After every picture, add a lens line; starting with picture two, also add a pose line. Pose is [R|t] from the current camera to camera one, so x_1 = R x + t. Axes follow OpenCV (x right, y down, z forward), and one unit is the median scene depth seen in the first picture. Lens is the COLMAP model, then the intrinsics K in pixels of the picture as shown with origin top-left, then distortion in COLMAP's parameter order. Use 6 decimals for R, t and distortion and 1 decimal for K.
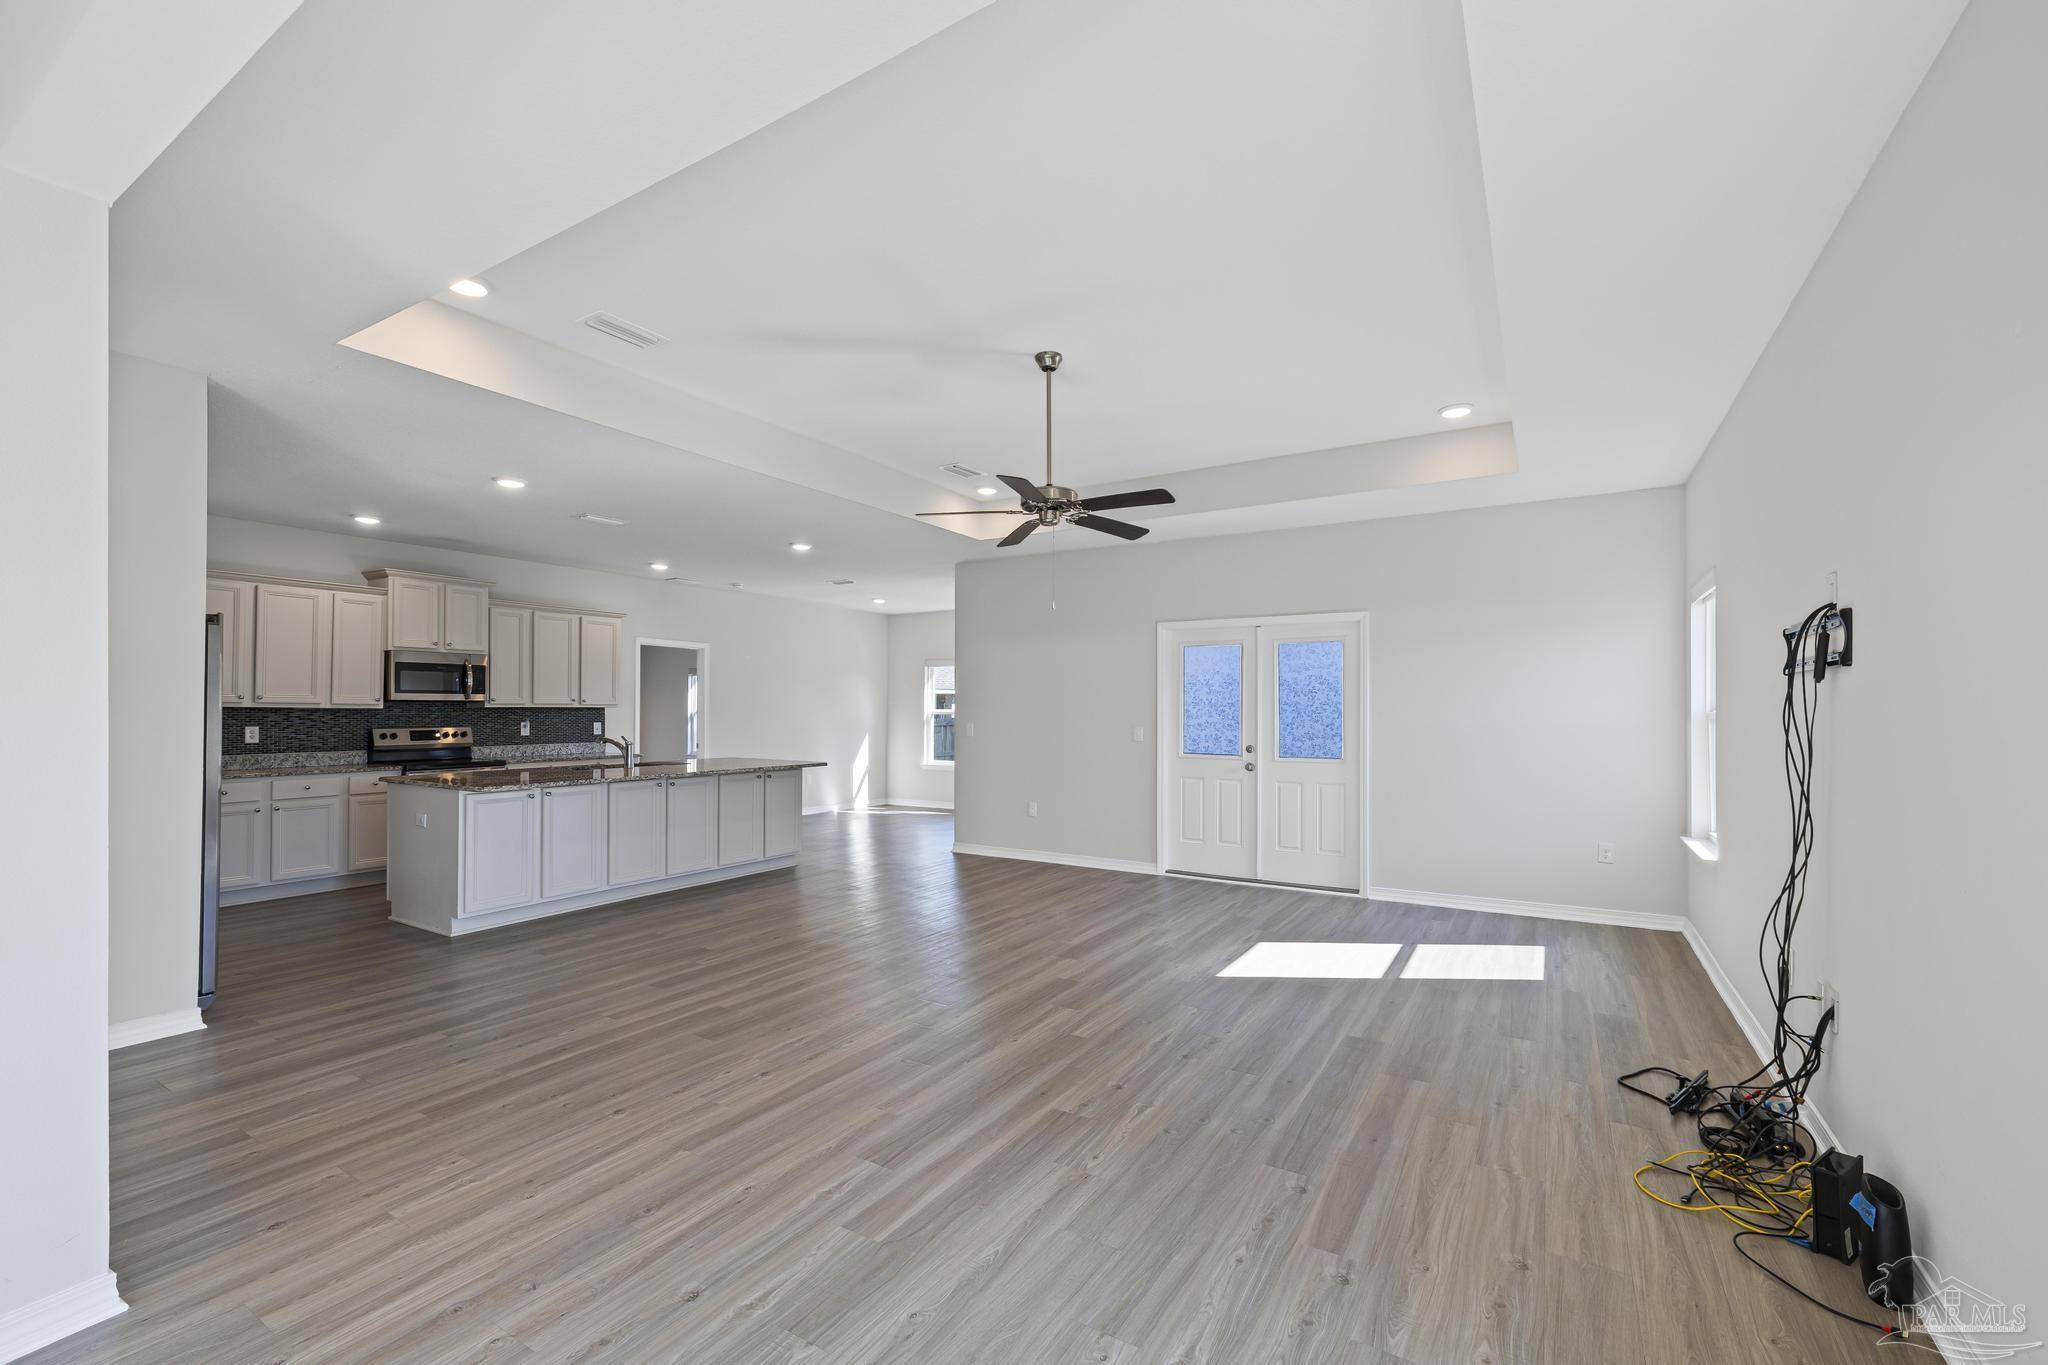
lens RADIAL K [[869.0, 0, 1018.0], [0, 869.0, 700.2], [0, 0, 1]] dist [0.000074, 0.000321]
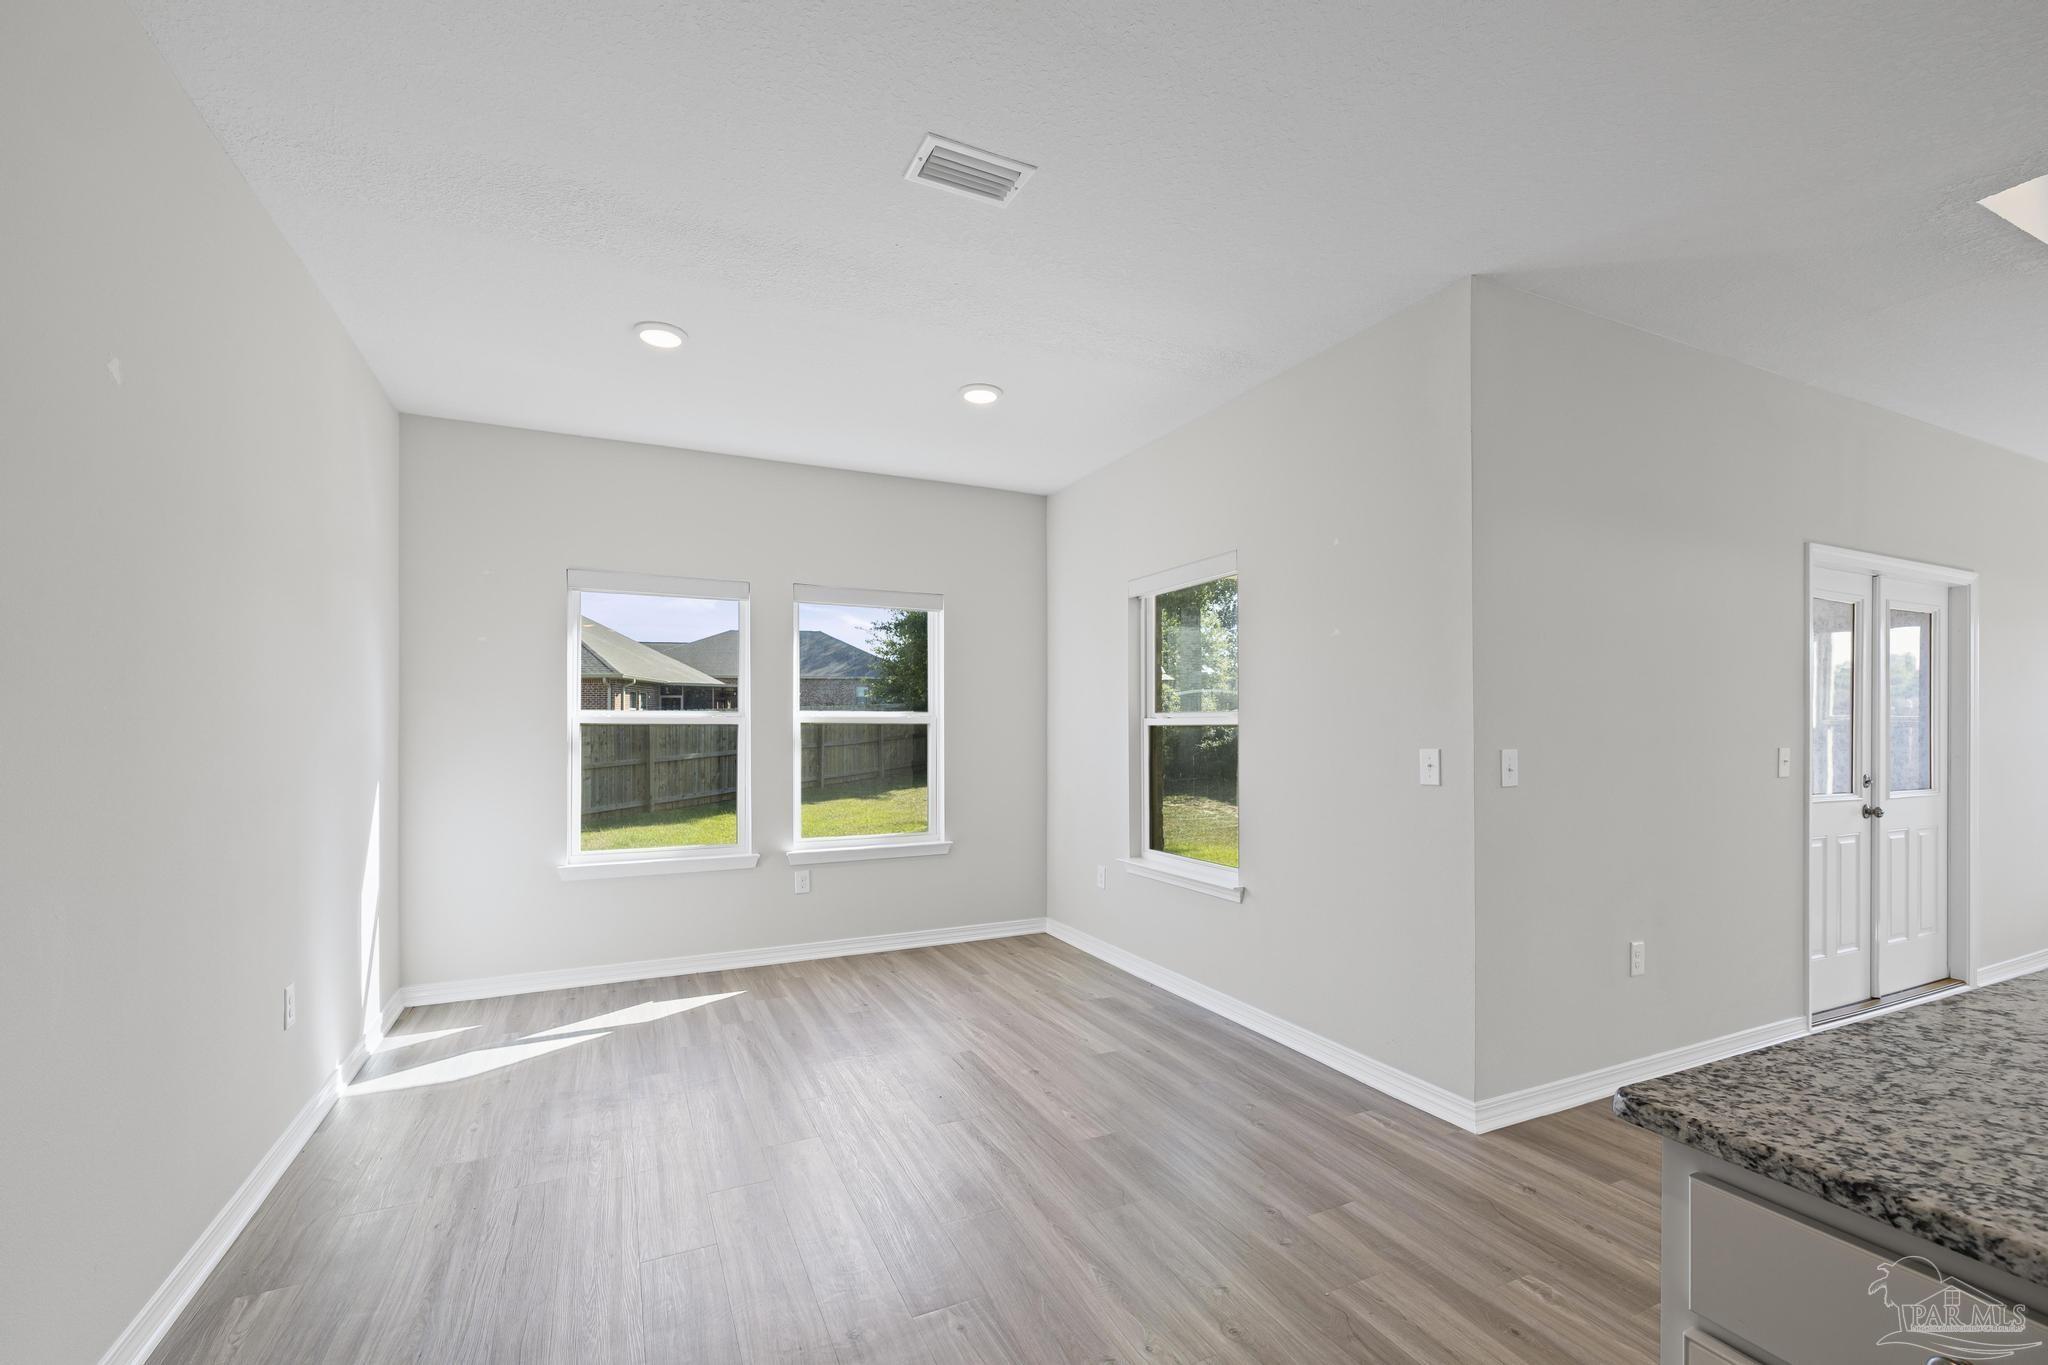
lens RADIAL K [[869.7, 0, 1016.2], [0, 869.7, 711.0], [0, 0, 1]] dist [-0.001905, 0.000035]
pose [[0.547177, 0.009910, 0.836959, -0.543052], [-0.010466, 0.999933, -0.004997, 0.019465], [-0.836952, -0.006025, 0.547244, 1.181610]]
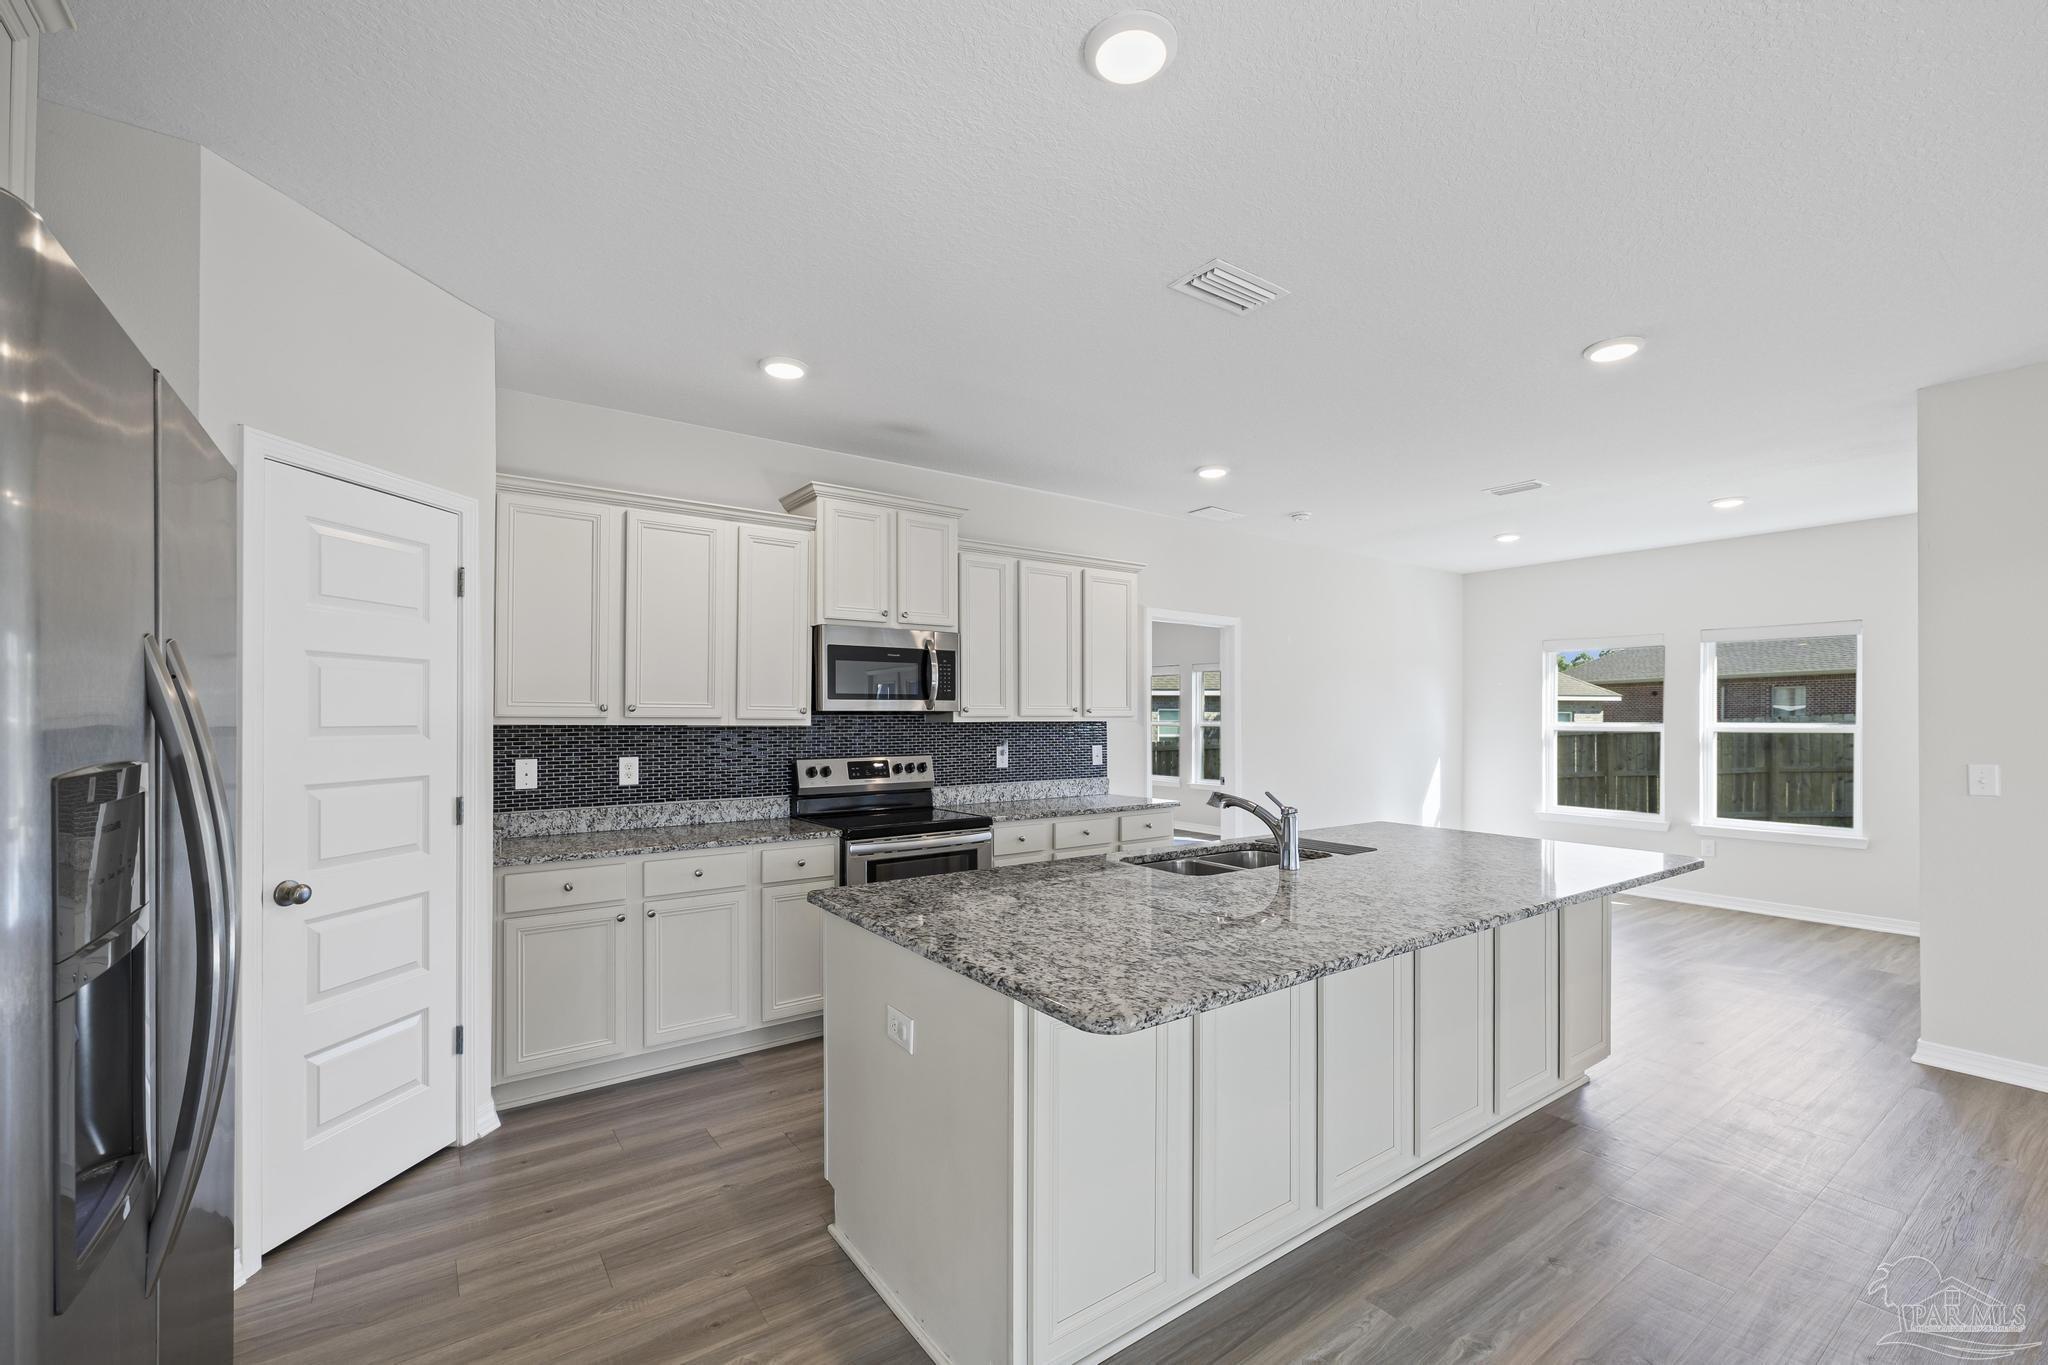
lens RADIAL K [[856.6, 0, 1003.5], [0, 856.6, 716.4], [0, 0, 1]] dist [-0.001582, -0.000077]
pose [[0.919154, -0.000569, -0.393898, -0.392528], [0.005192, 0.999930, 0.010673, -0.002425], [0.393864, -0.011855, 0.919092, 0.532335]]
